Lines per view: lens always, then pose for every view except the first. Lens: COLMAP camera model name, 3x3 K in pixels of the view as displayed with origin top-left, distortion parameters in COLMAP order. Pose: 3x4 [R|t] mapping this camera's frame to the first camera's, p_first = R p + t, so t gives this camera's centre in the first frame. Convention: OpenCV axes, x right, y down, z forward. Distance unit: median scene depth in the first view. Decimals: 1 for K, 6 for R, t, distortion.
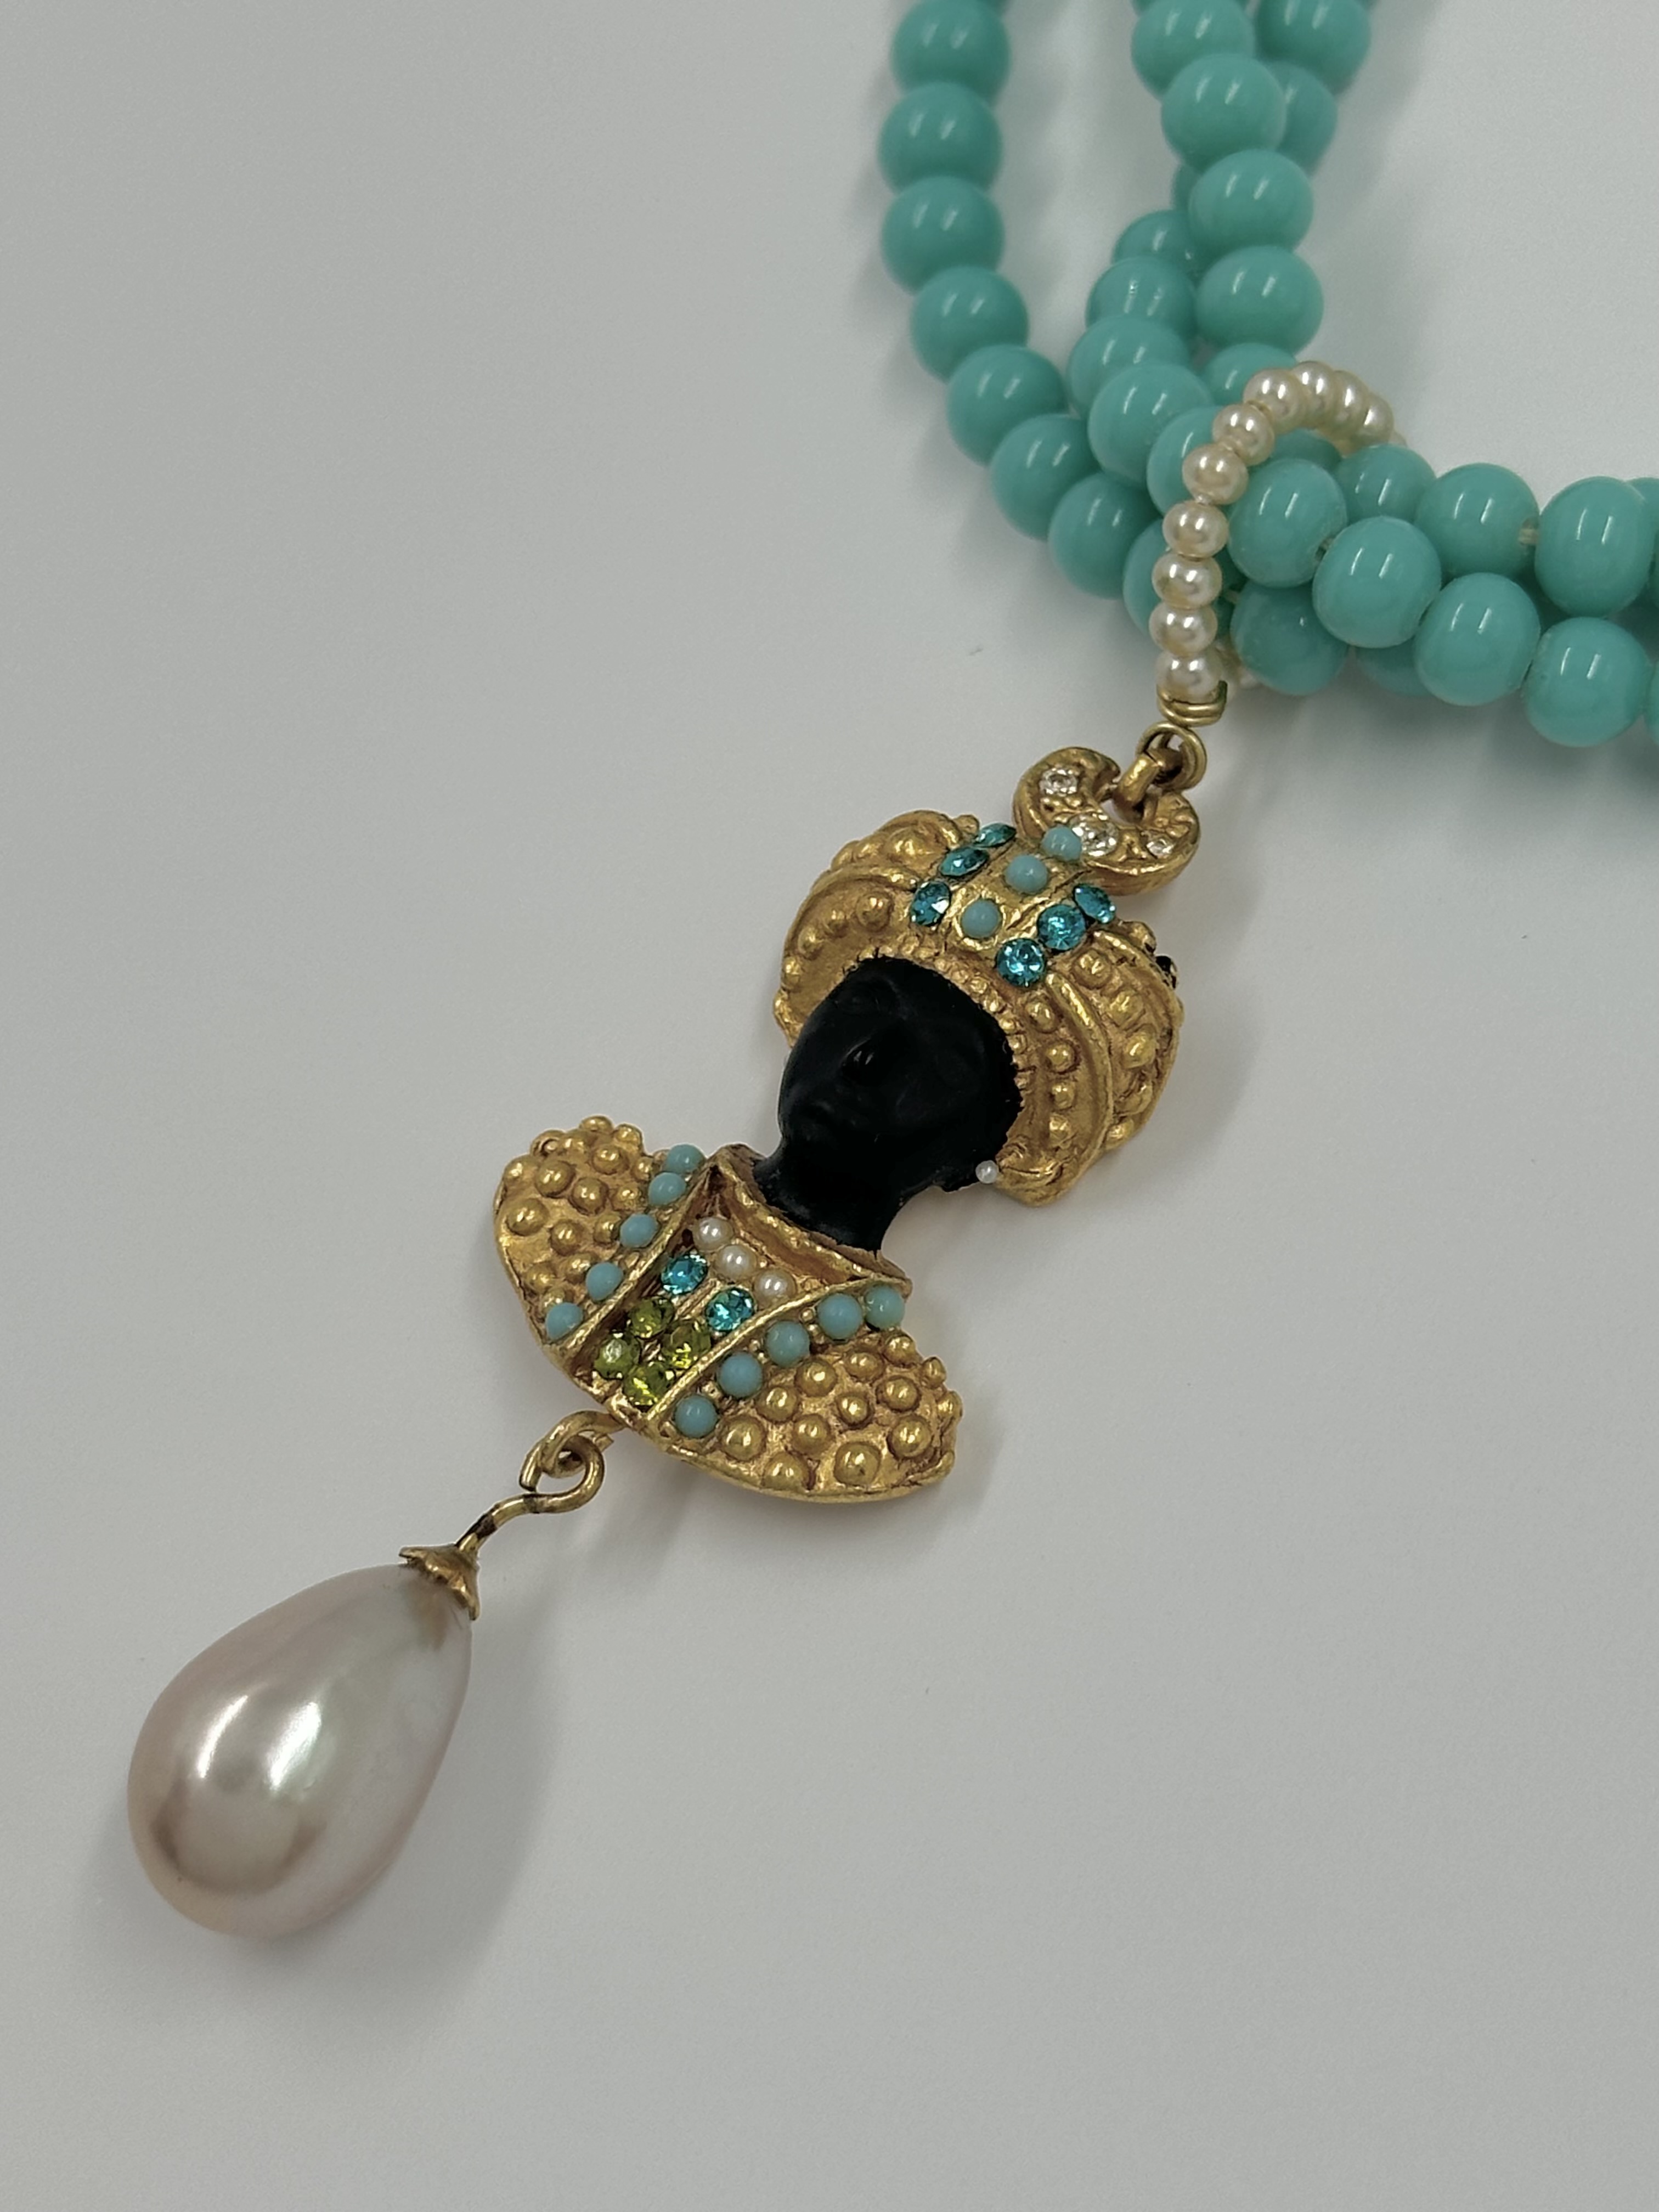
lens RADIAL K [[5261.8, 0, 829.5], [0, 5261.8, 1106.0], [0, 0, 1]] dist [0.116931, 0.301814]
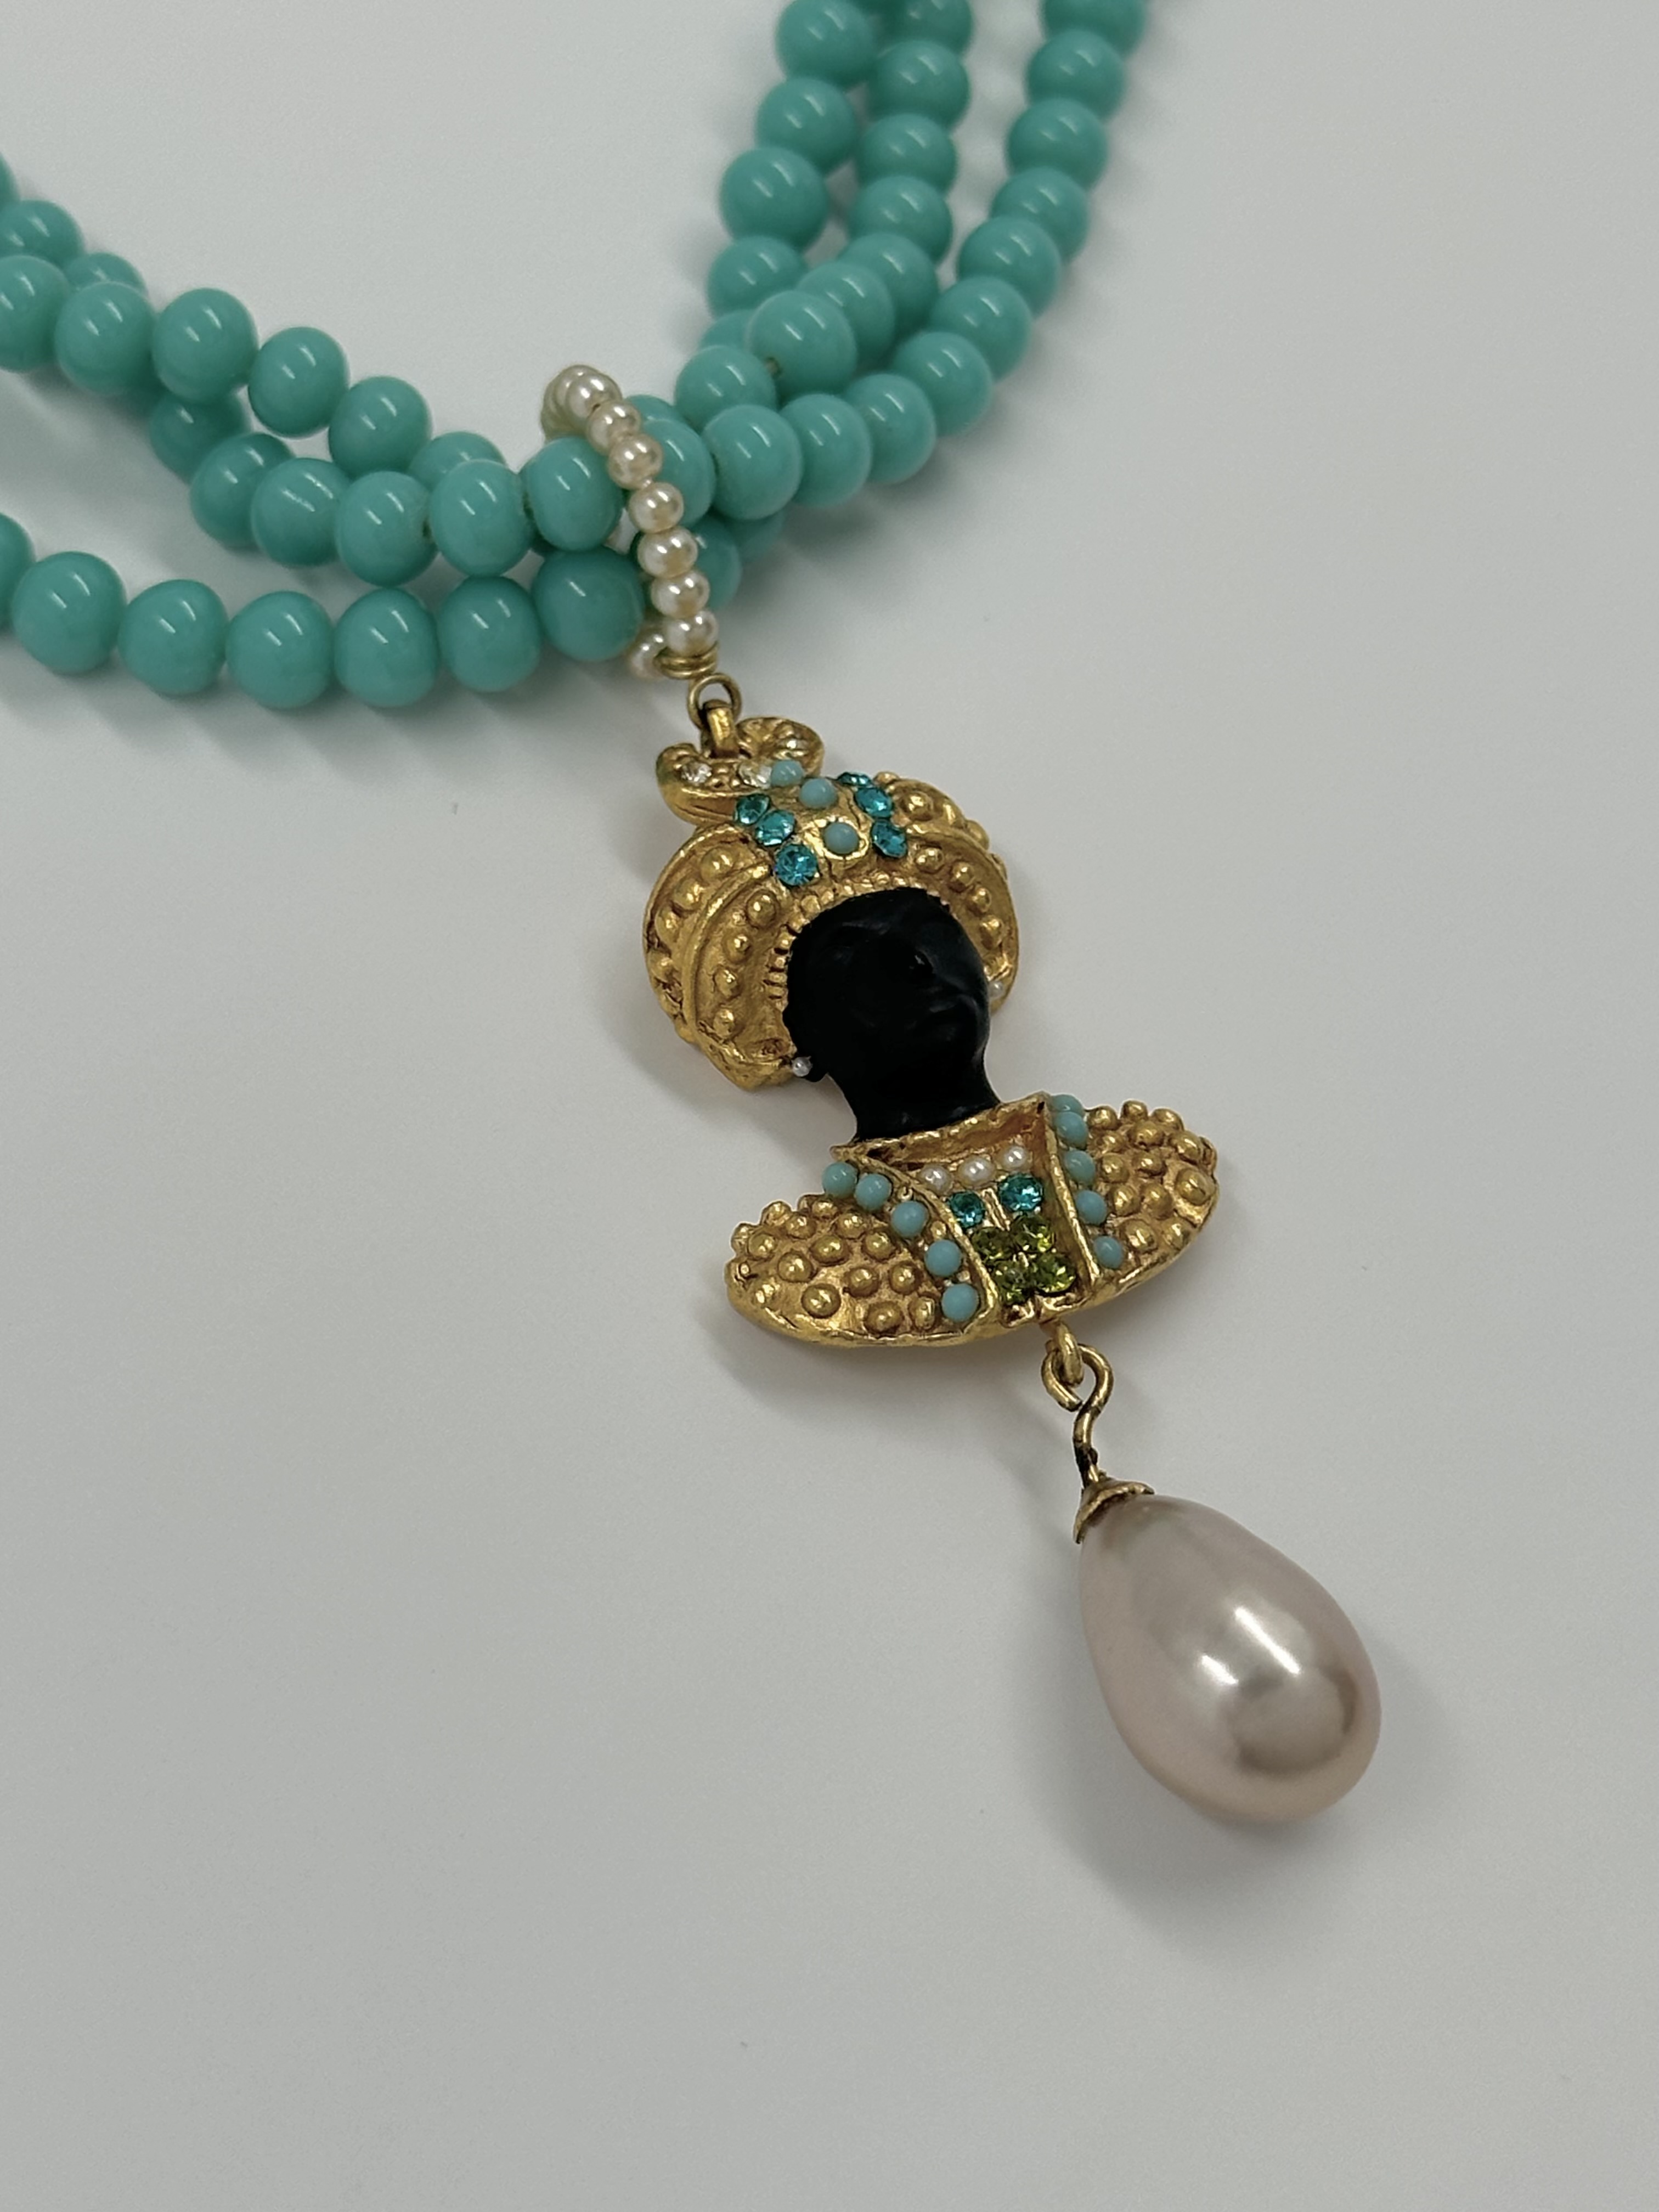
lens RADIAL K [[5261.8, 0, 829.5], [0, 5261.8, 1106.0], [0, 0, 1]] dist [0.116931, 0.301814]
pose [[0.388104, -0.609666, 0.691146, -0.791281], [0.700101, 0.682737, 0.209116, -0.234743], [-0.599362, 0.402713, 0.691801, 0.236643]]
